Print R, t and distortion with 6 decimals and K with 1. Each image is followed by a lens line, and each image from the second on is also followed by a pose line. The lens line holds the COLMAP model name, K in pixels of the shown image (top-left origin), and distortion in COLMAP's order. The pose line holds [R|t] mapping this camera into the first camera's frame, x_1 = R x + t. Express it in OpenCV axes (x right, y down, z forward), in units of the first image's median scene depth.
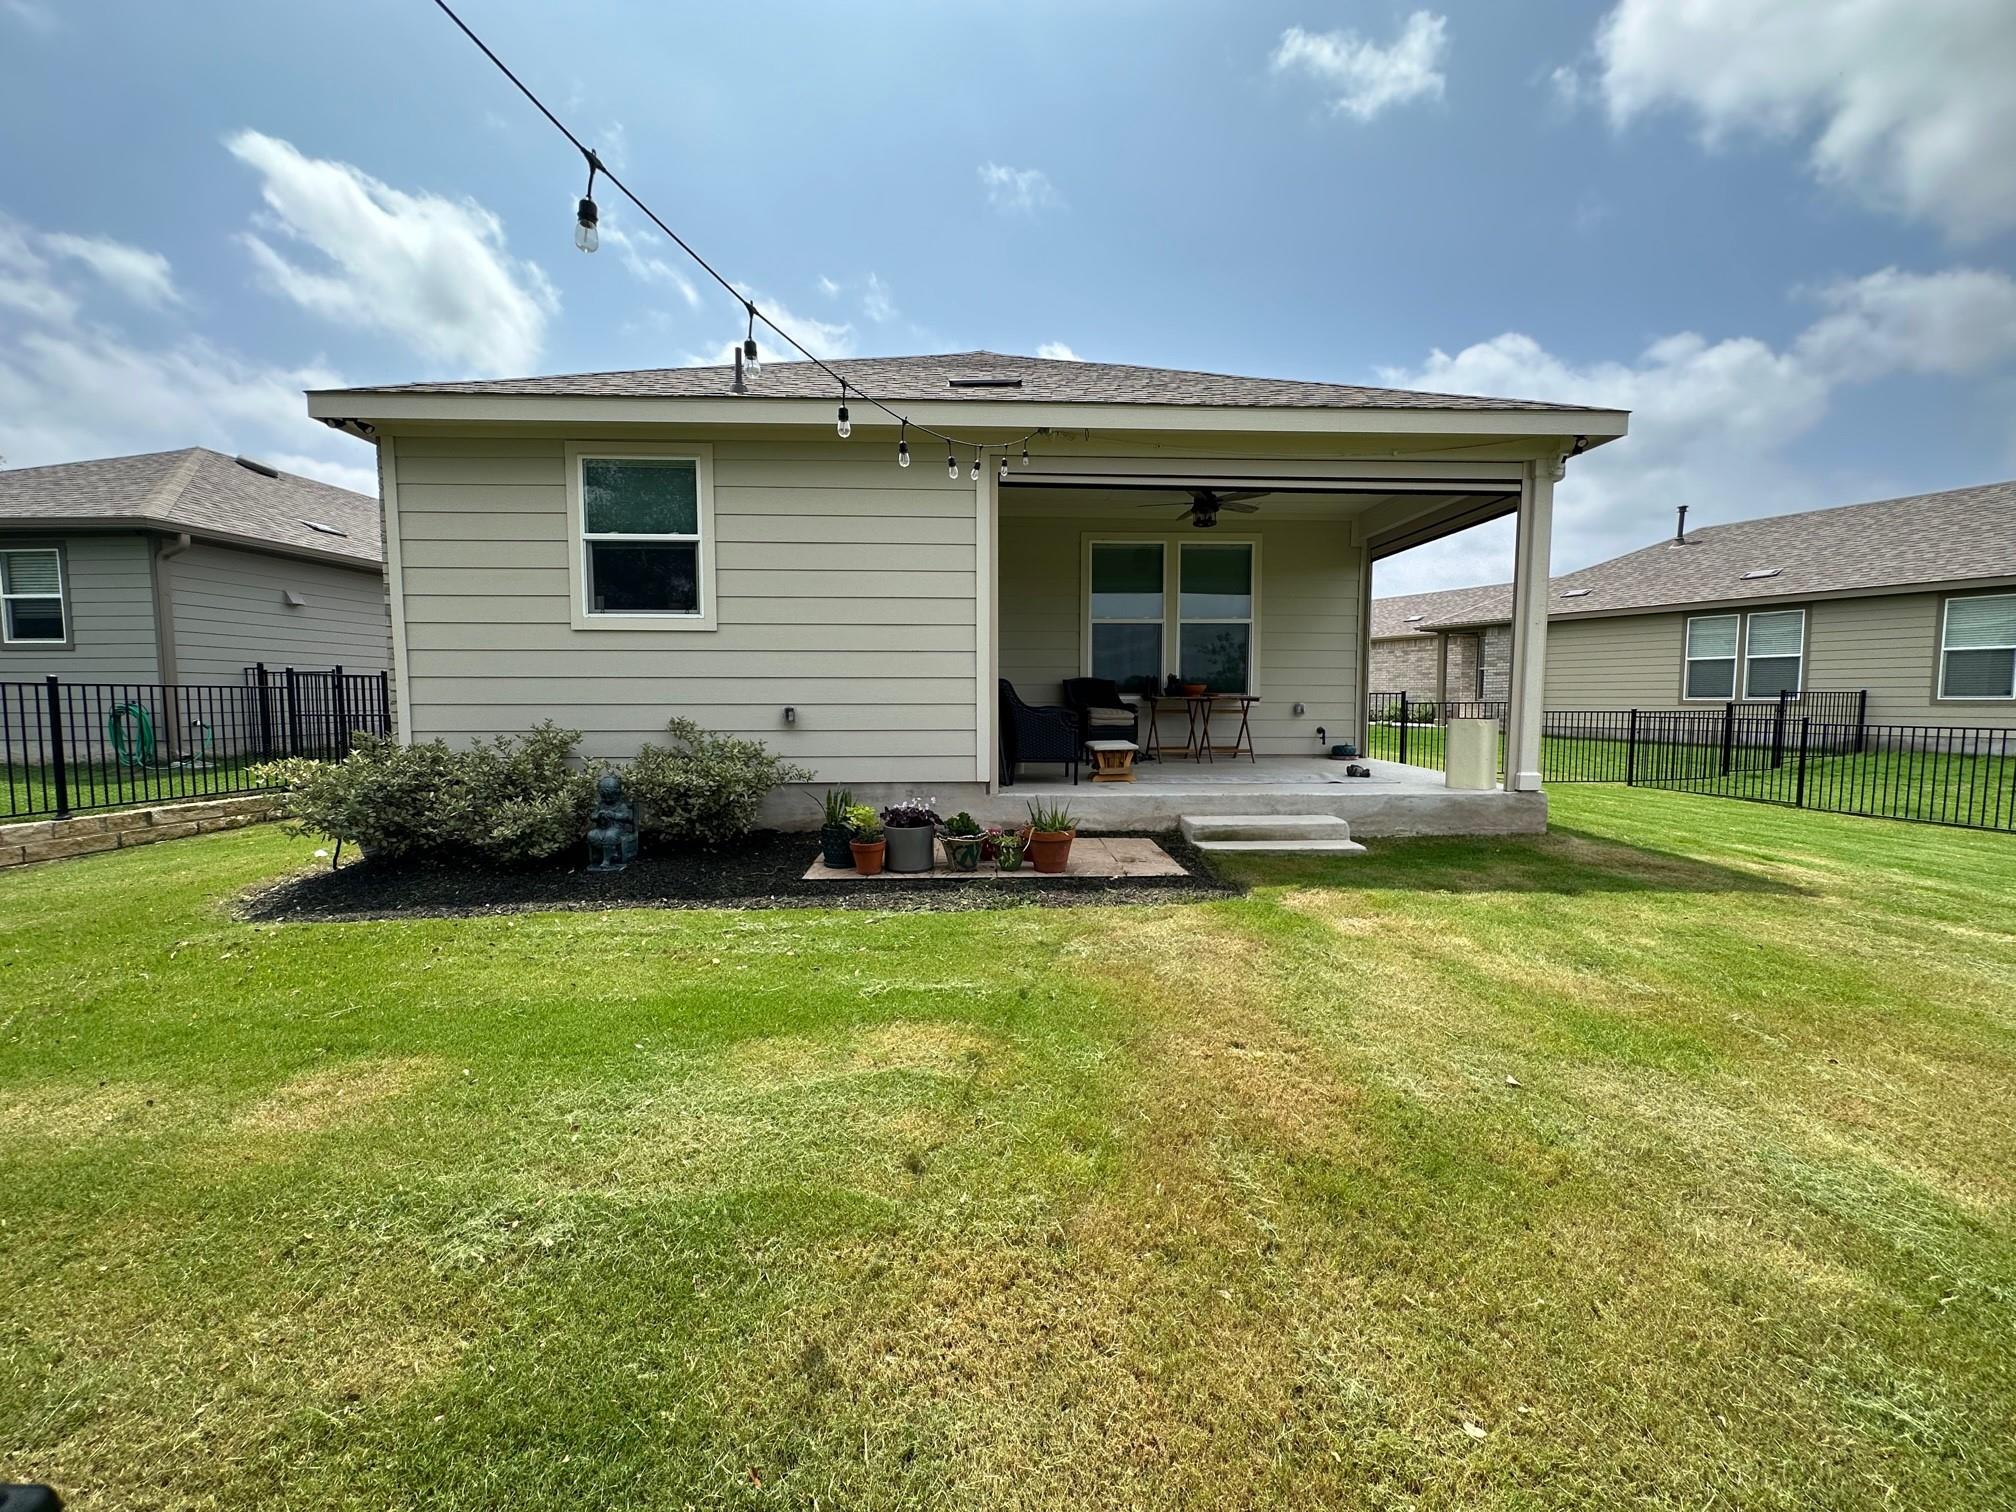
lens RADIAL K [[795.8, 0, 1008.0], [0, 795.8, 756.0], [0, 0, 1]] dist [-0.001555, -0.000252]
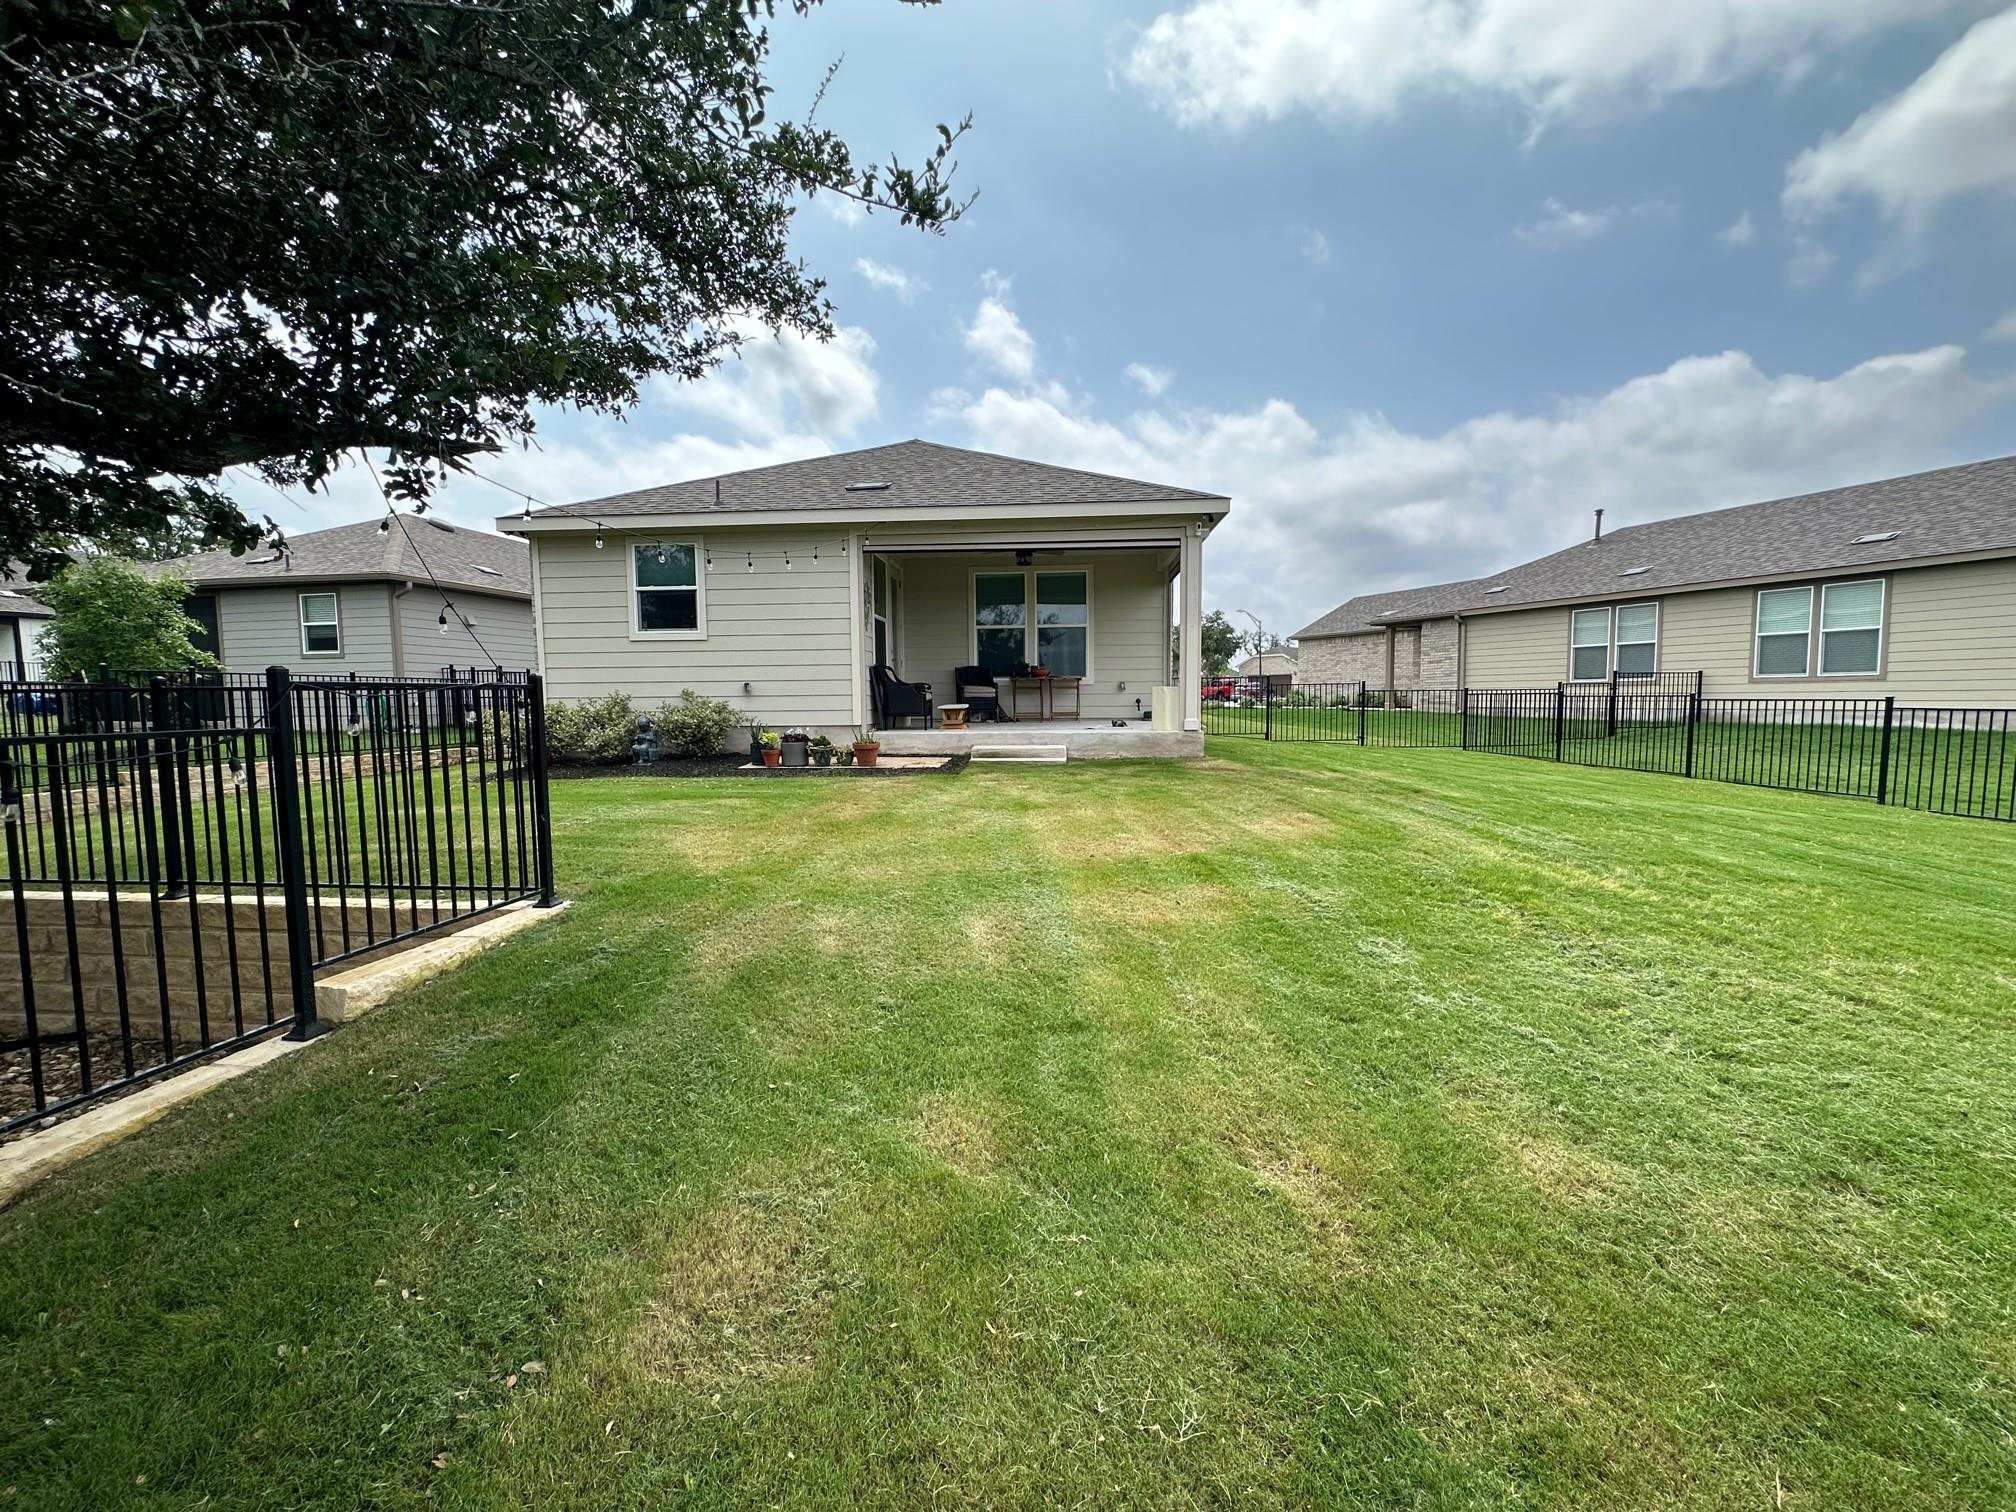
lens RADIAL K [[795.8, 0, 1008.0], [0, 795.8, 756.0], [0, 0, 1]] dist [-0.001555, -0.000252]
pose [[0.993783, -0.000771, -0.111333, 0.476382], [0.000962, 0.999998, 0.001661, 0.094926], [0.111332, -0.001758, 0.993782, -0.657332]]
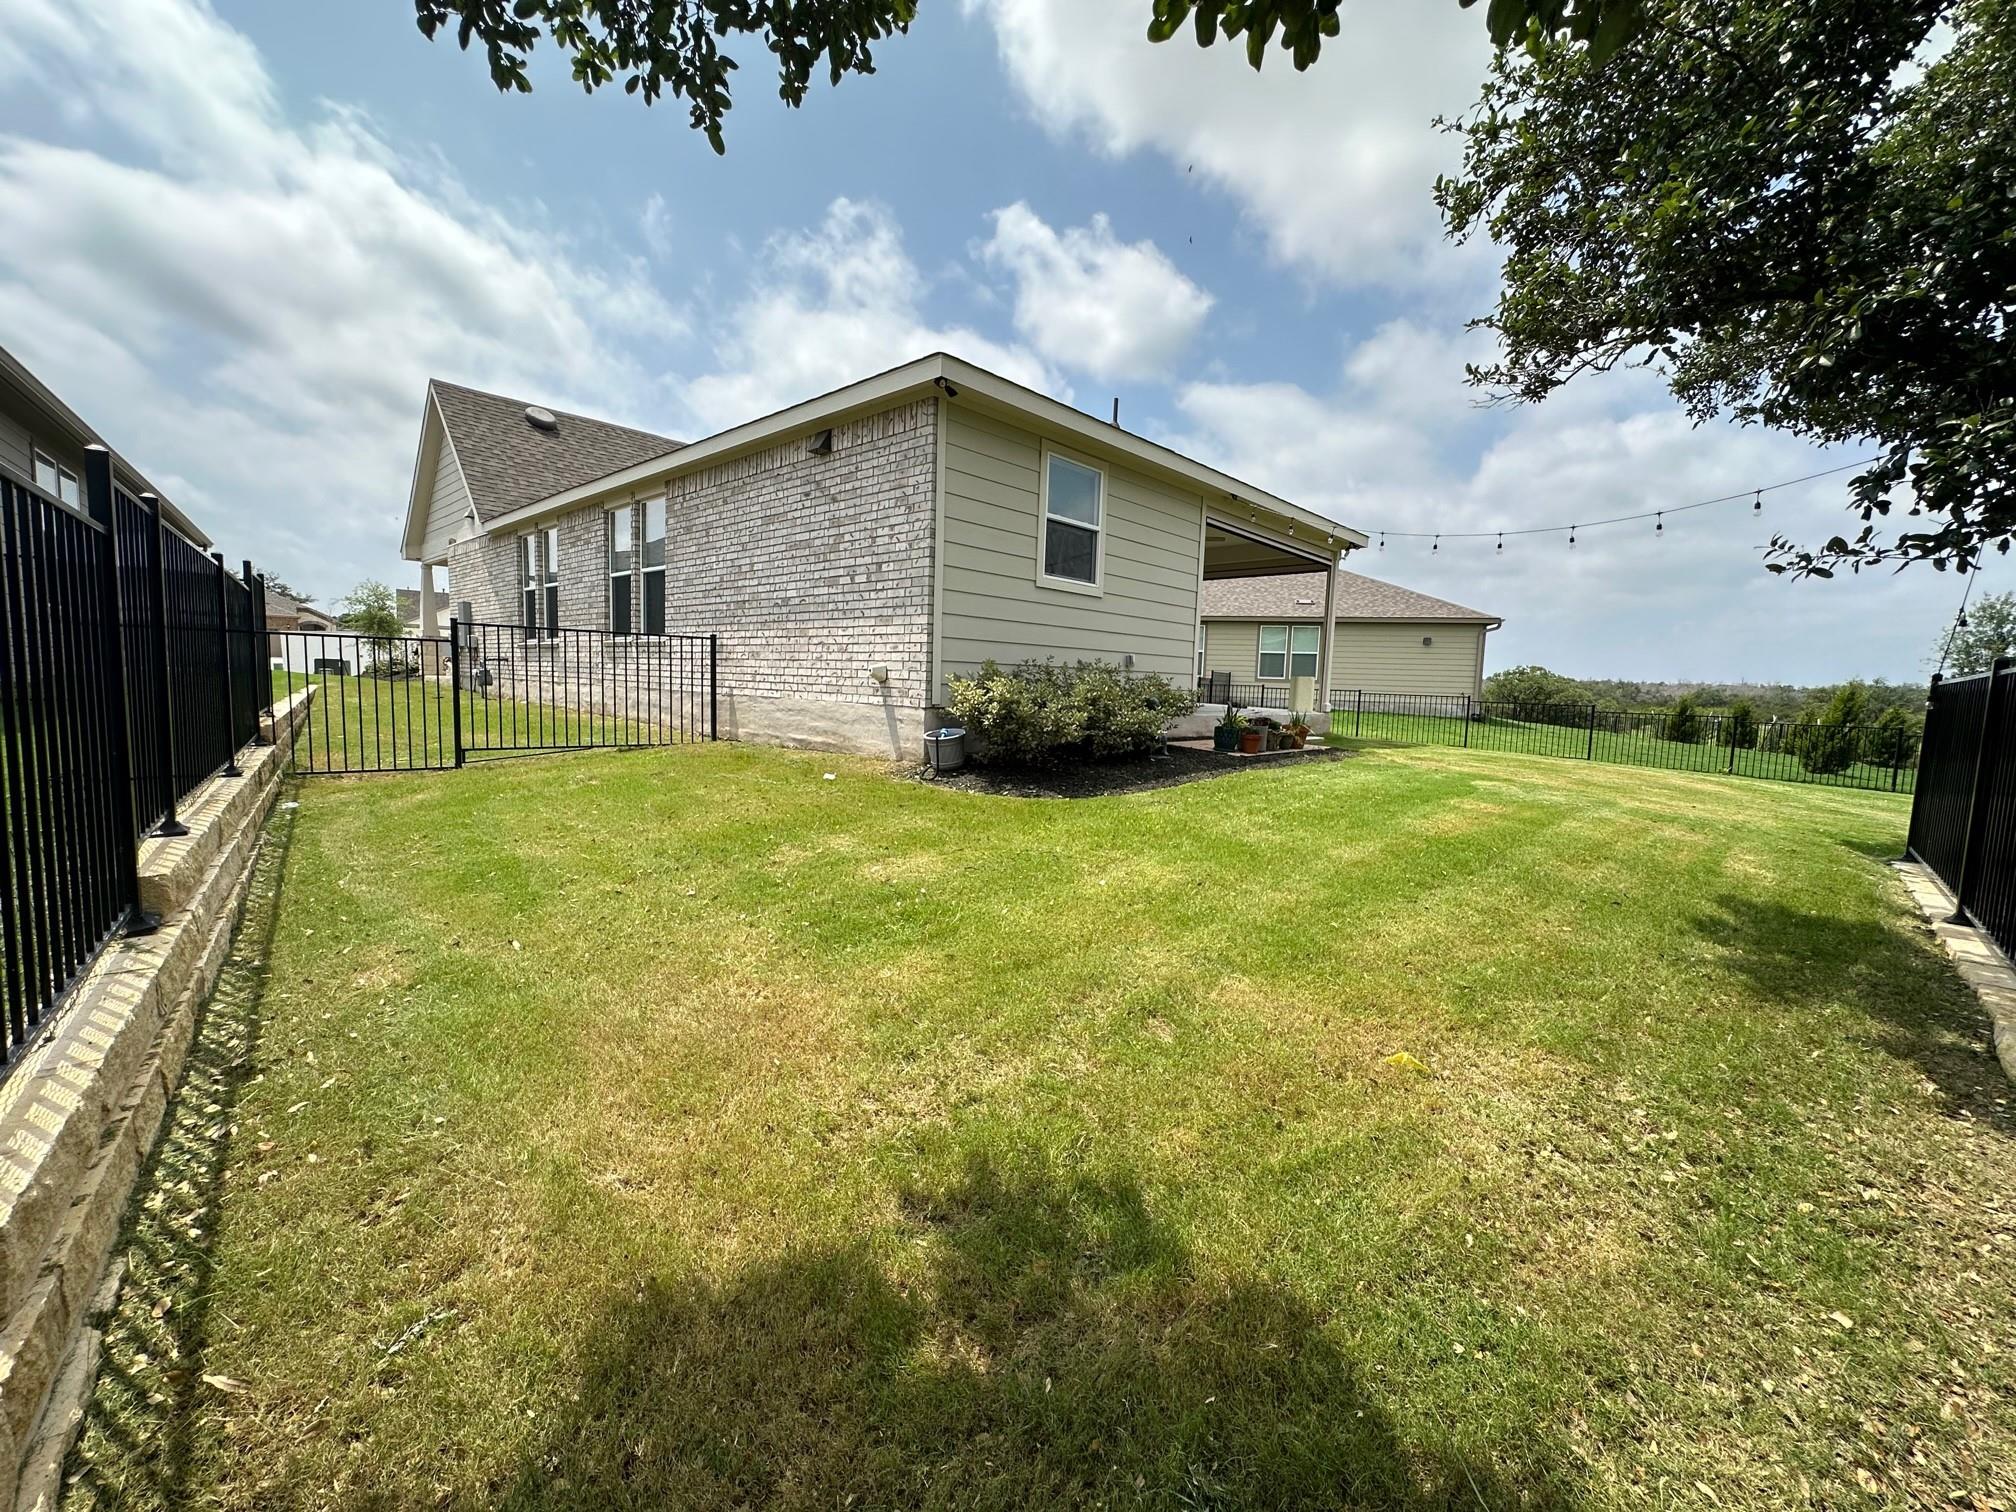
lens RADIAL K [[795.8, 0, 1008.0], [0, 795.8, 756.0], [0, 0, 1]] dist [-0.001555, -0.000252]
pose [[0.713839, -0.048294, 0.698642, -1.399137], [0.030841, 0.998819, 0.037531, 0.058622], [-0.699630, -0.005245, 0.714486, 0.113274]]
